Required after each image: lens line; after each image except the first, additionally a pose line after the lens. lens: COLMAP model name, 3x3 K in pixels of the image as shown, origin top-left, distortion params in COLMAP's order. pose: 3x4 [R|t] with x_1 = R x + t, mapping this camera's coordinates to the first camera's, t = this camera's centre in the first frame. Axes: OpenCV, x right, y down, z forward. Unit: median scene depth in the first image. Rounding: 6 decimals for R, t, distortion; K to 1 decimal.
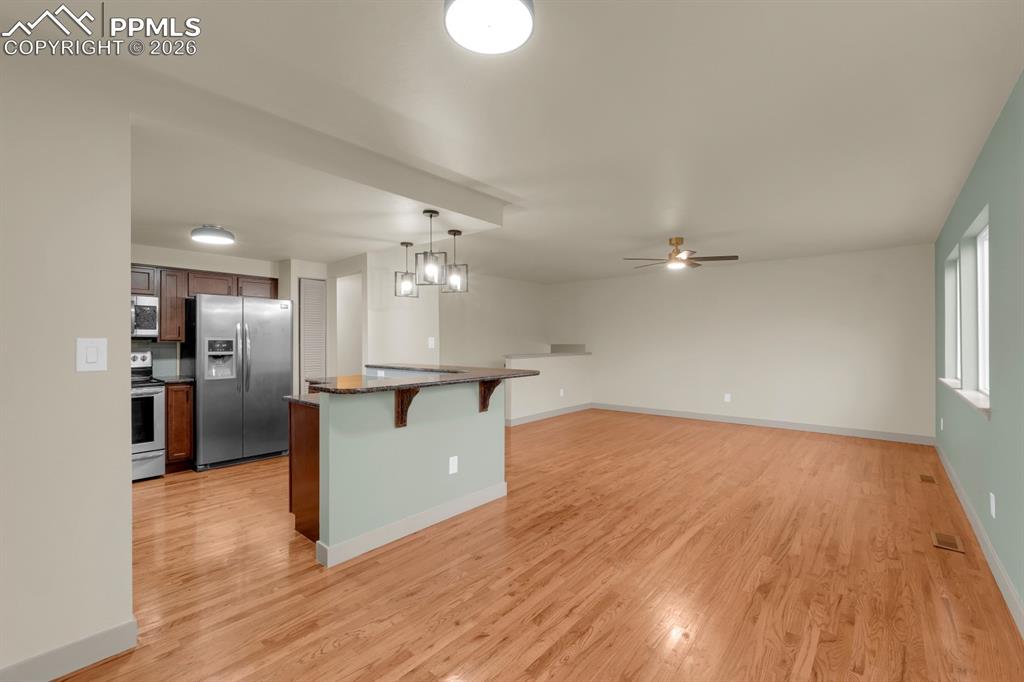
lens RADIAL K [[434.5, 0, 507.8], [0, 434.5, 338.0], [0, 0, 1]] dist [0.000717, -0.000674]
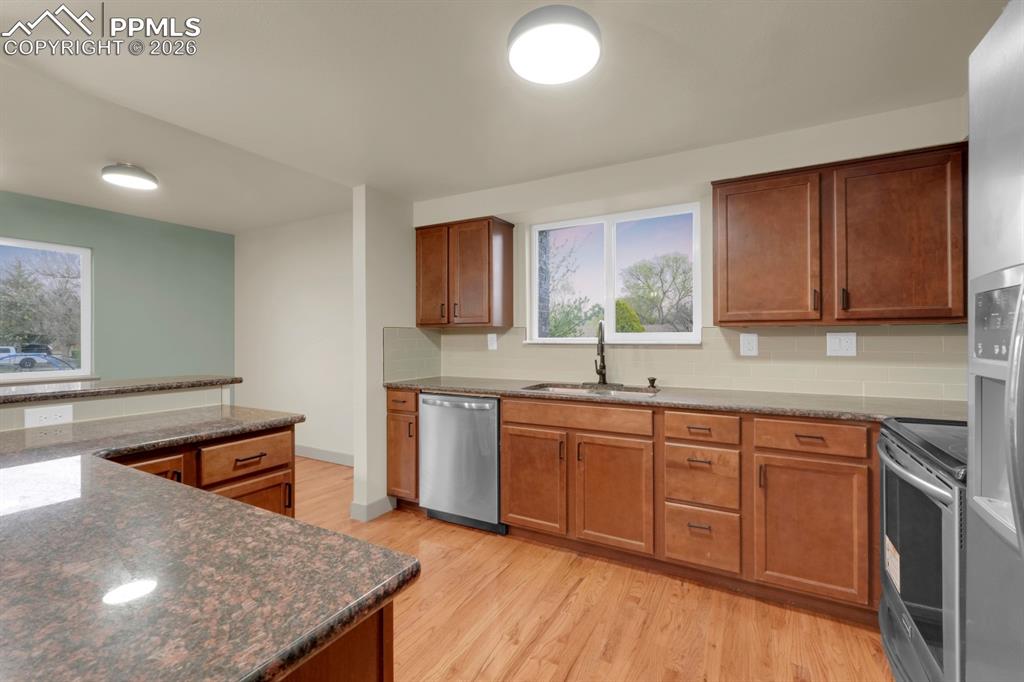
lens RADIAL K [[434.5, 0, 508.9], [0, 434.5, 340.9], [0, 0, 1]] dist [0.000717, -0.000674]
pose [[-0.976153, 0.008463, -0.216918, -0.445619], [0.008275, 0.999964, 0.001773, 0.022400], [0.216925, -0.000064, -0.976188, 1.103967]]
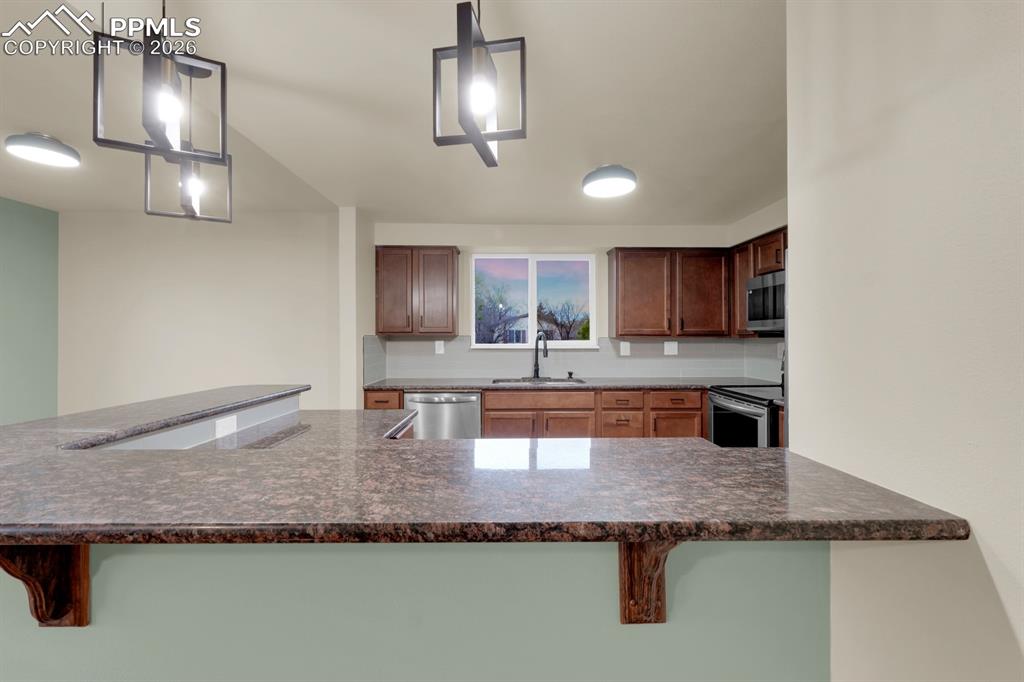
lens RADIAL K [[434.5, 0, 514.4], [0, 434.5, 343.8], [0, 0, 1]] dist [0.000717, -0.000674]
pose [[-0.734119, 0.015641, -0.678840, -0.082899], [0.007881, 0.999864, 0.014514, 0.005532], [0.678975, 0.005305, -0.734142, 1.127414]]
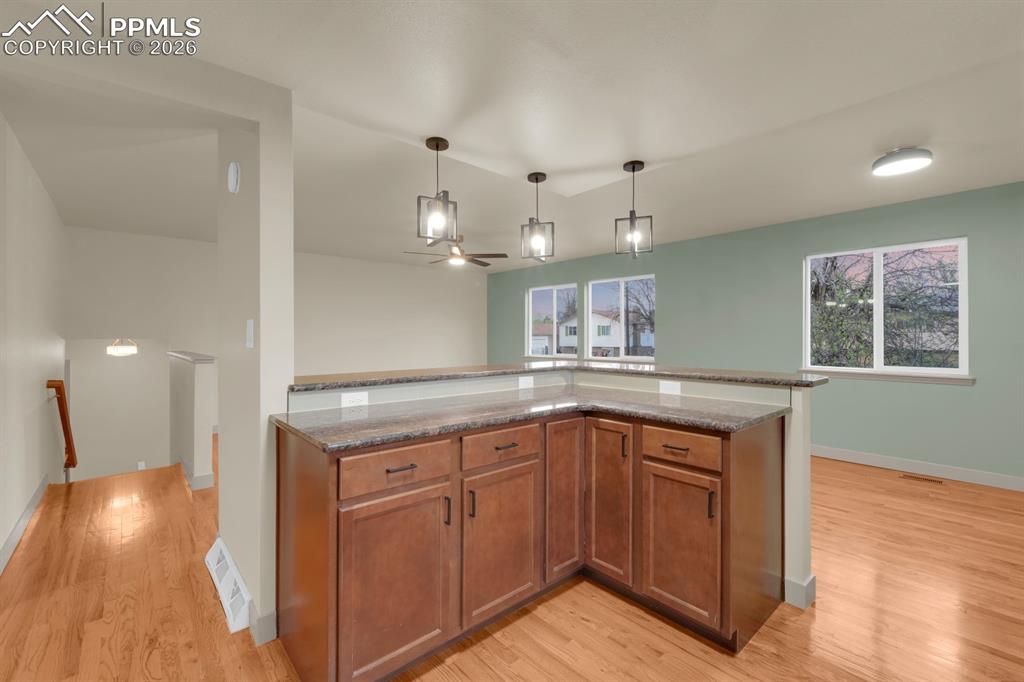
lens RADIAL K [[439.2, 0, 504.1], [0, 439.2, 342.3], [0, 0, 1]] dist [0.001226, 0.000227]
pose [[0.115245, -0.003211, 0.993332, -0.719178], [-0.003502, 0.999987, 0.003639, 0.023297], [-0.993331, -0.003898, 0.115232, 0.813109]]
